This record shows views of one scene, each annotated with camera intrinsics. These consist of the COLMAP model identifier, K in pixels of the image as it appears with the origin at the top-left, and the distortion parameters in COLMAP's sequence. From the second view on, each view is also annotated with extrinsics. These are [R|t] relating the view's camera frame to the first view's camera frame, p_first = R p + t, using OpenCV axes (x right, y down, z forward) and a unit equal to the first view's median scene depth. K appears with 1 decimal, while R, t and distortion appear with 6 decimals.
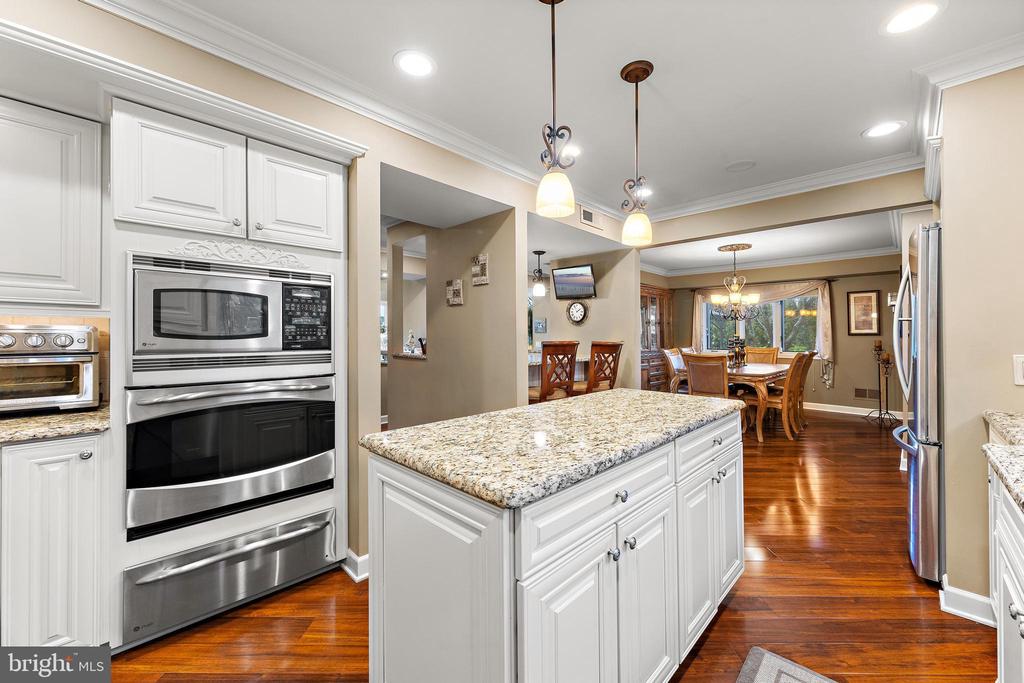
lens RADIAL K [[399.3, 0, 515.4], [0, 399.3, 328.6], [0, 0, 1]] dist [-0.000560, 0.000000]
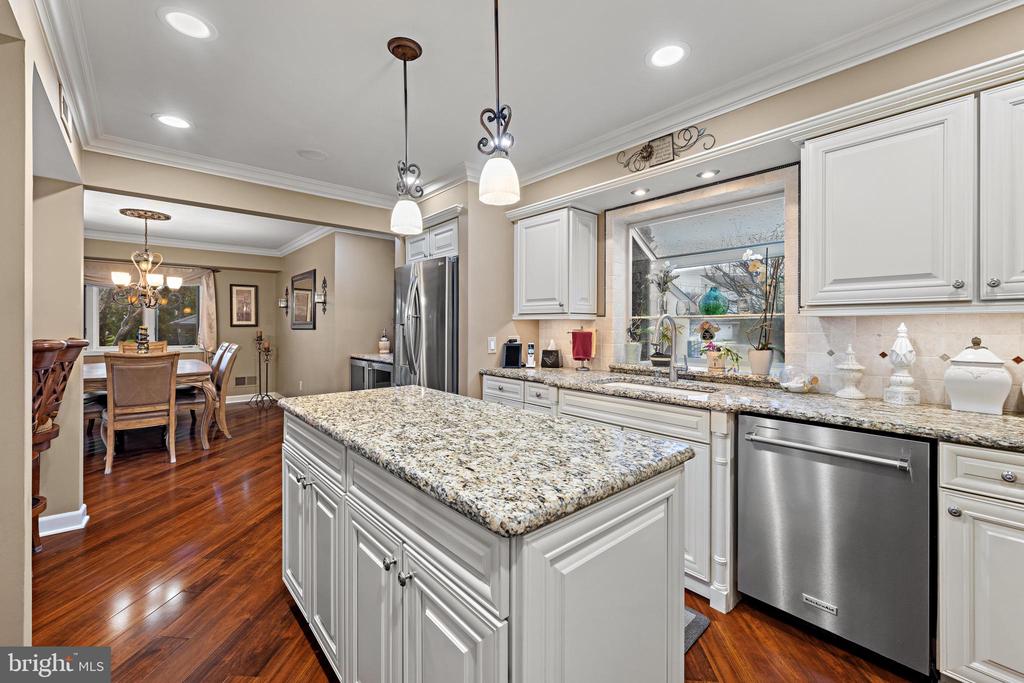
lens RADIAL K [[419.5, 0, 517.4], [0, 419.5, 326.3], [0, 0, 1]] dist [0.000795, -0.000011]
pose [[0.067644, -0.000827, 0.997709, -0.609676], [-0.017762, 0.999840, 0.002033, 0.001413], [-0.997551, -0.017859, 0.067618, 0.609393]]
